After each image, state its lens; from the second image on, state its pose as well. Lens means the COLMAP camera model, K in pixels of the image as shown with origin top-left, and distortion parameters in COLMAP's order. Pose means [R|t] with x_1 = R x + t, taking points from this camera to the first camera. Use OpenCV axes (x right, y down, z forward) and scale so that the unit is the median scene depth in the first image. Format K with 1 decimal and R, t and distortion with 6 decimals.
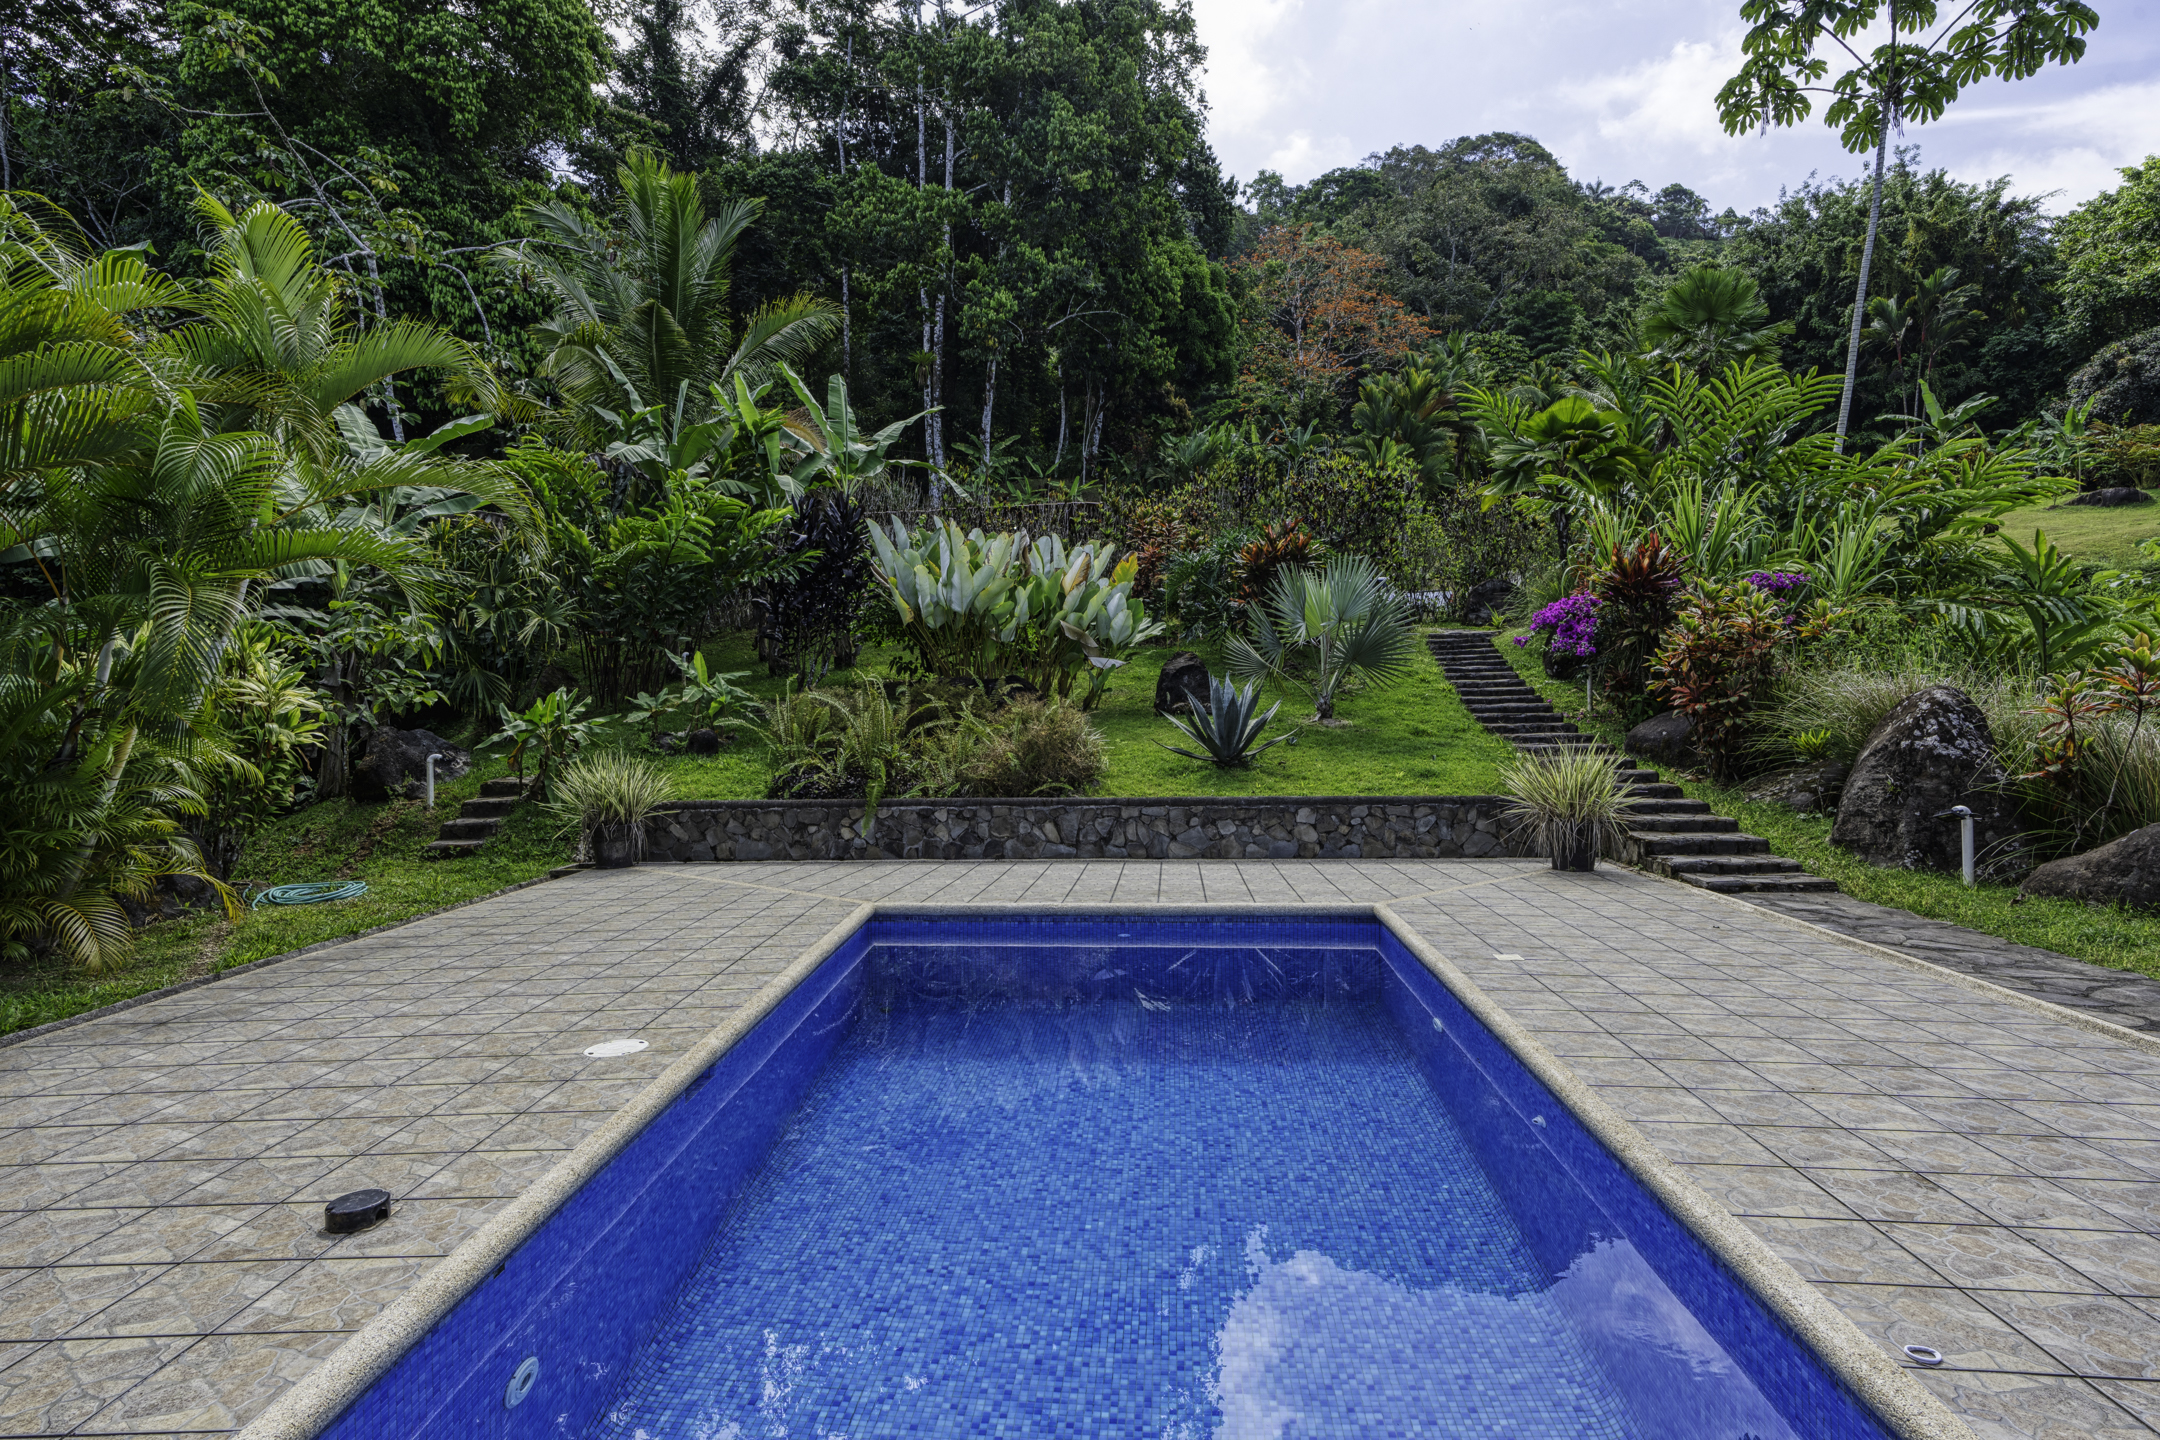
lens RADIAL K [[1151.5, 0, 1080.0], [0, 1151.5, 720.0], [0, 0, 1]] dist [-0.010500, -0.000384]
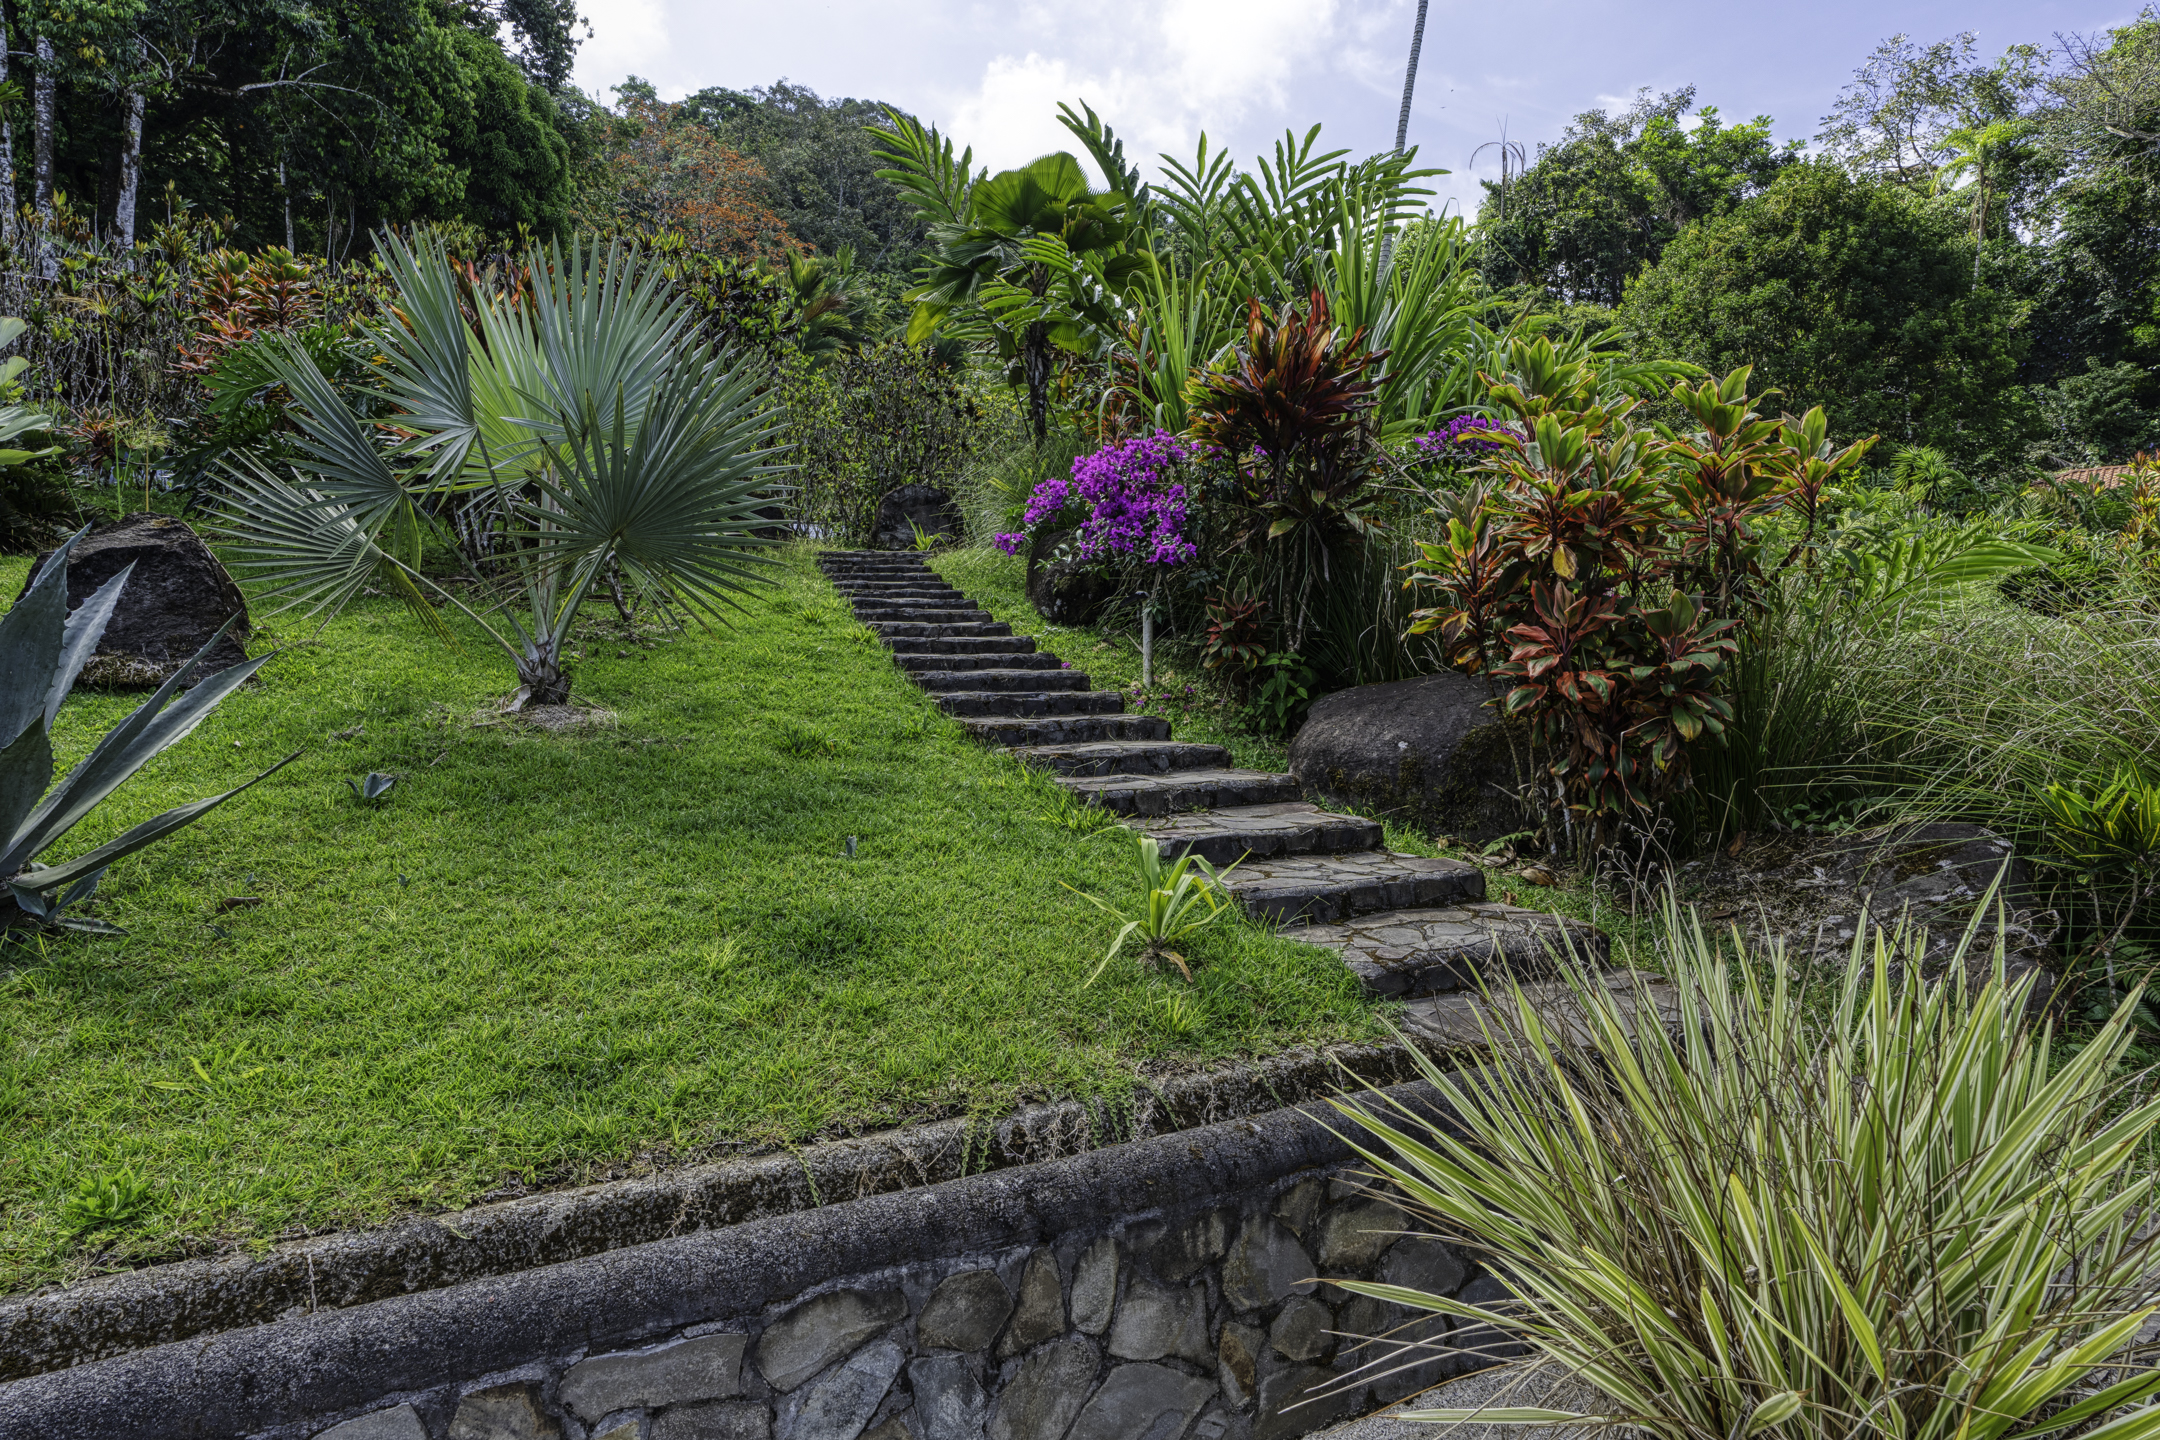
lens RADIAL K [[1151.5, 0, 1080.0], [0, 1151.5, 720.0], [0, 0, 1]] dist [-0.010500, -0.000384]
pose [[0.867525, -0.011054, 0.497270, 0.161747], [-0.002122, 0.999662, 0.025925, -0.005927], [-0.497389, -0.023546, 0.867208, 0.545167]]
